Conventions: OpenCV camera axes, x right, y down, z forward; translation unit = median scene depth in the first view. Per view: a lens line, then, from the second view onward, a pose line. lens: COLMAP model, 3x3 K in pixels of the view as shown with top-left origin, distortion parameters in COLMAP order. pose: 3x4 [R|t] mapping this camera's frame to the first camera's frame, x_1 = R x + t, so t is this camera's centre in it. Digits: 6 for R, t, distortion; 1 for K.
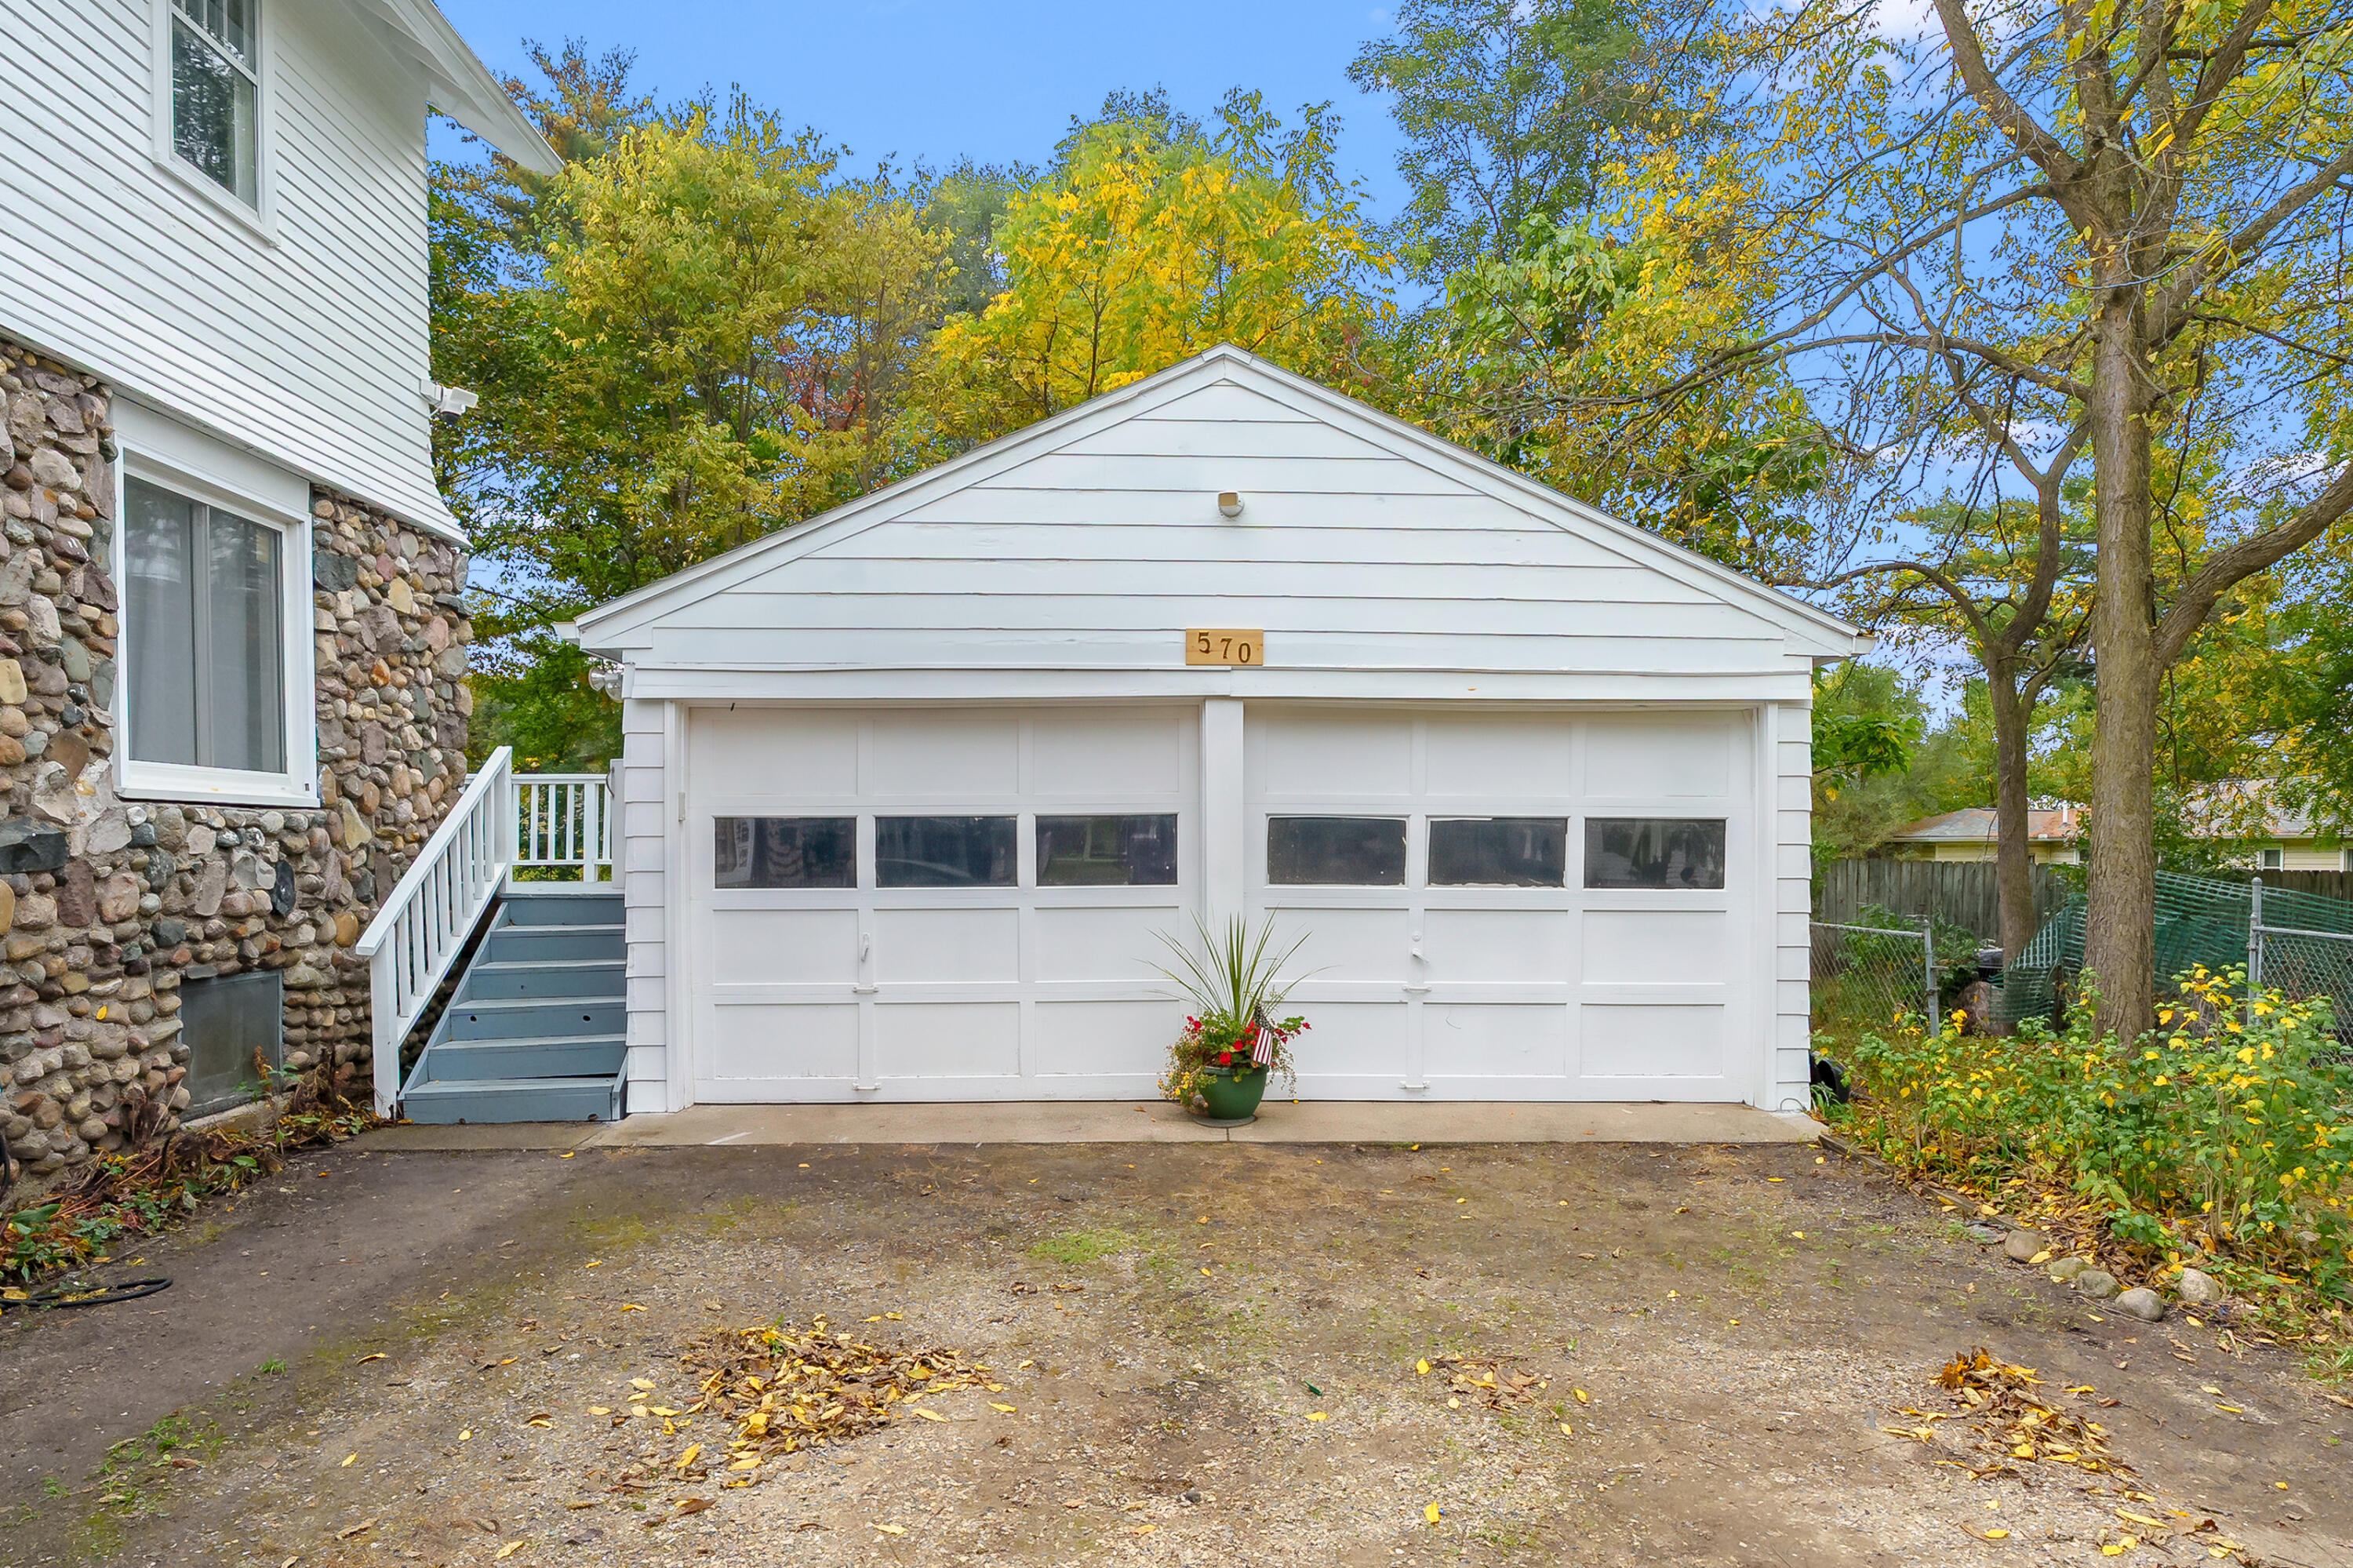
lens RADIAL K [[1494.8, 0, 1142.0], [0, 1494.8, 871.4], [0, 0, 1]] dist [0.006265, 0.001815]
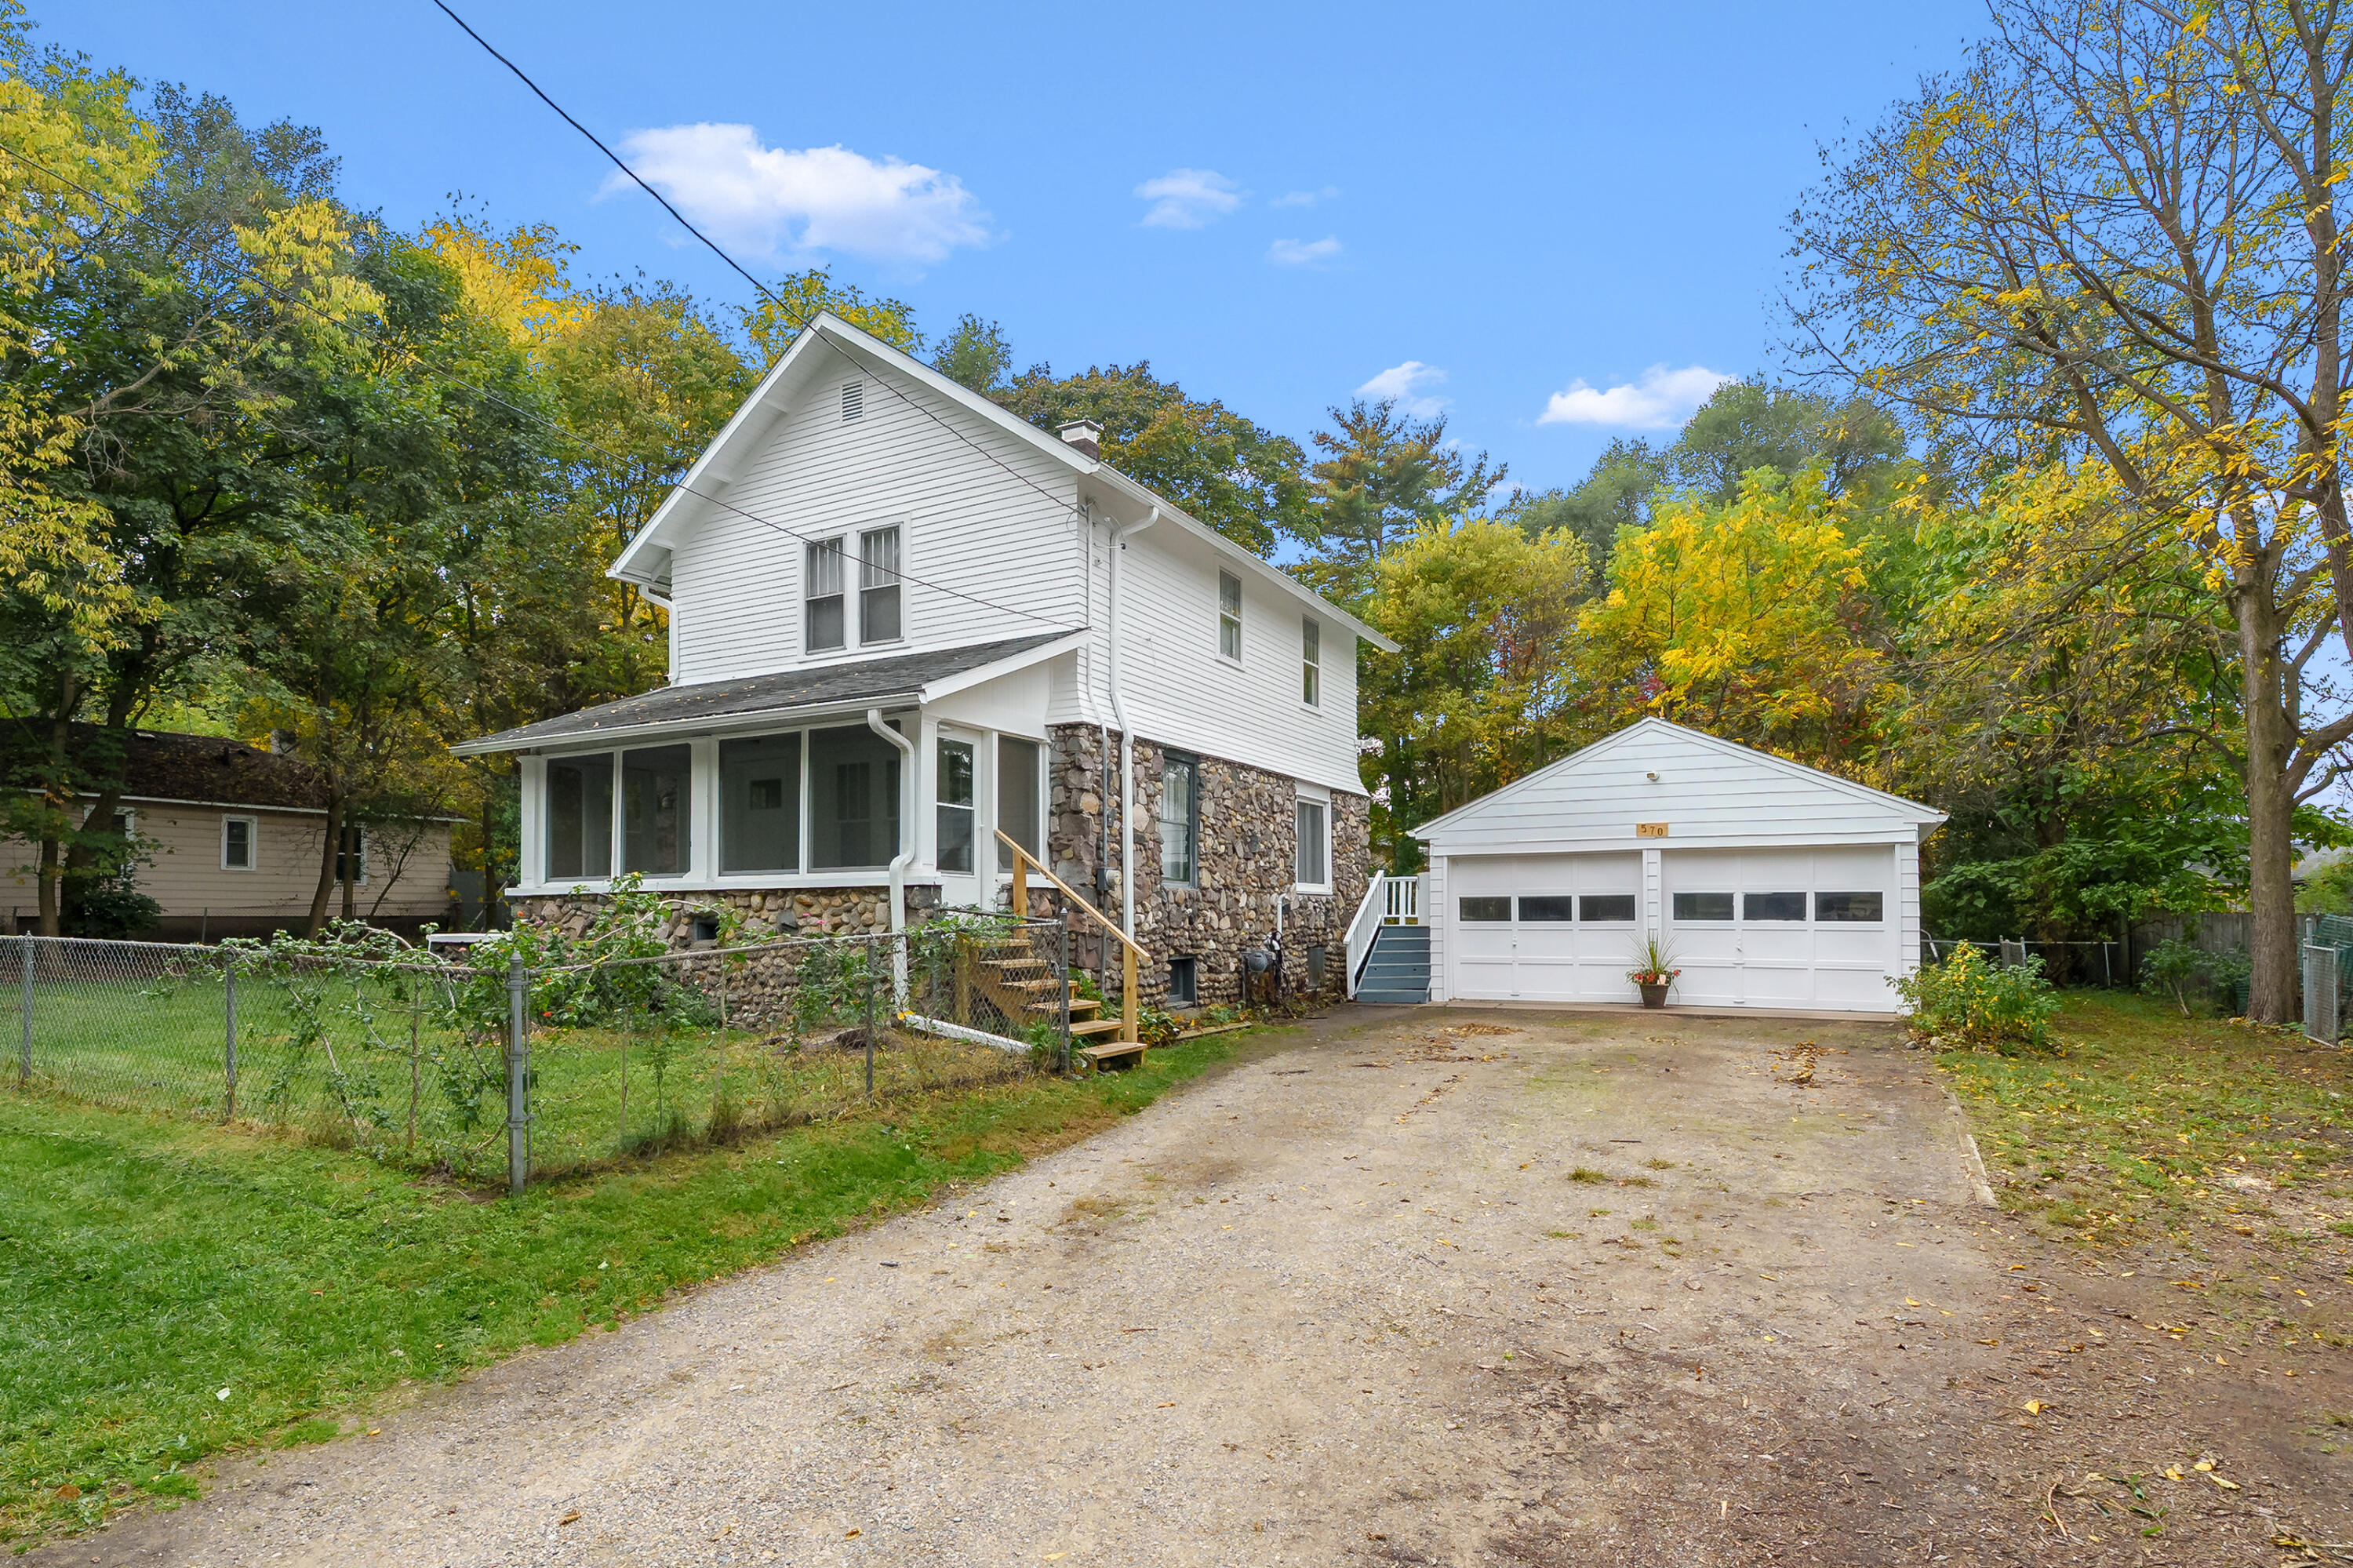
lens RADIAL K [[1074.2, 0, 1206.7], [0, 1074.2, 931.5], [0, 0, 1]] dist [-0.009561, 0.003388]
pose [[0.880354, 0.003046, -0.474307, 0.257881], [-0.002624, 0.999995, 0.001551, 0.028616], [0.474309, -0.000121, 0.880358, -1.028539]]
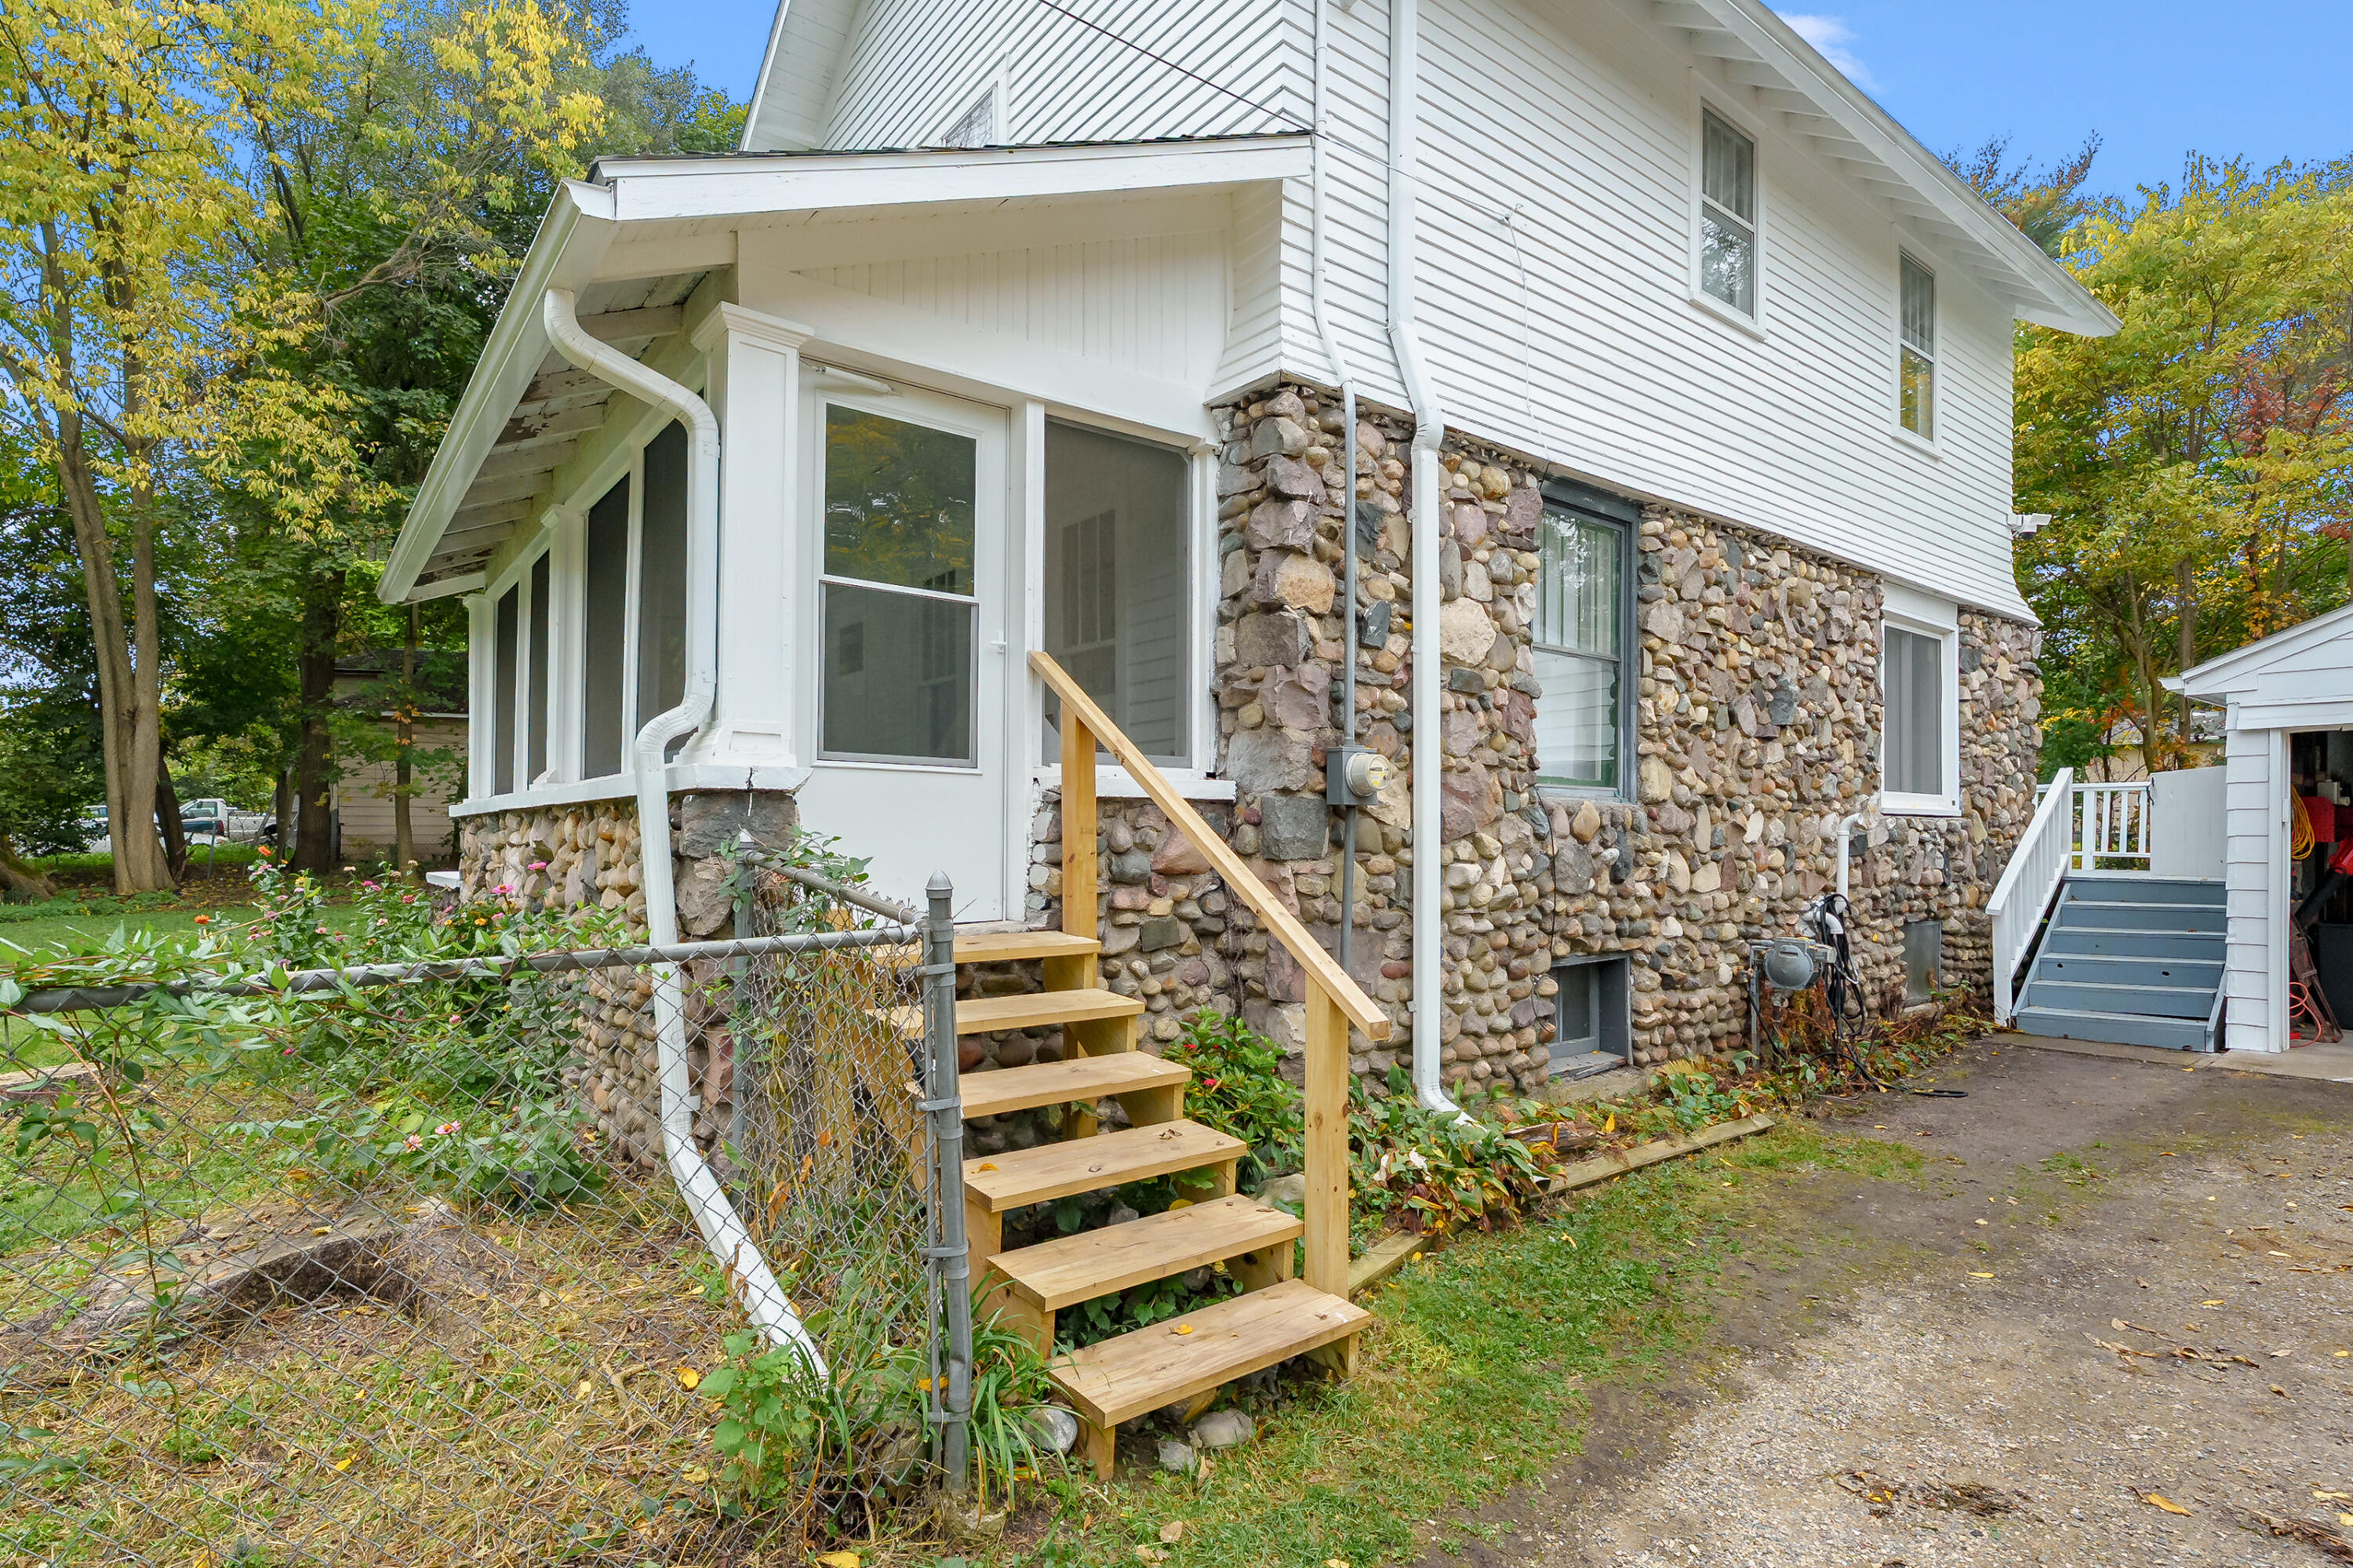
lens RADIAL K [[1154.6, 0, 1145.4], [0, 1154.6, 832.0], [0, 0, 1]] dist [-0.003708, -0.000252]
pose [[0.576696, 0.002974, -0.816953, -0.068206], [-0.019400, 0.999761, -0.010056, 0.001421], [0.816728, 0.021648, 0.576616, -0.348762]]
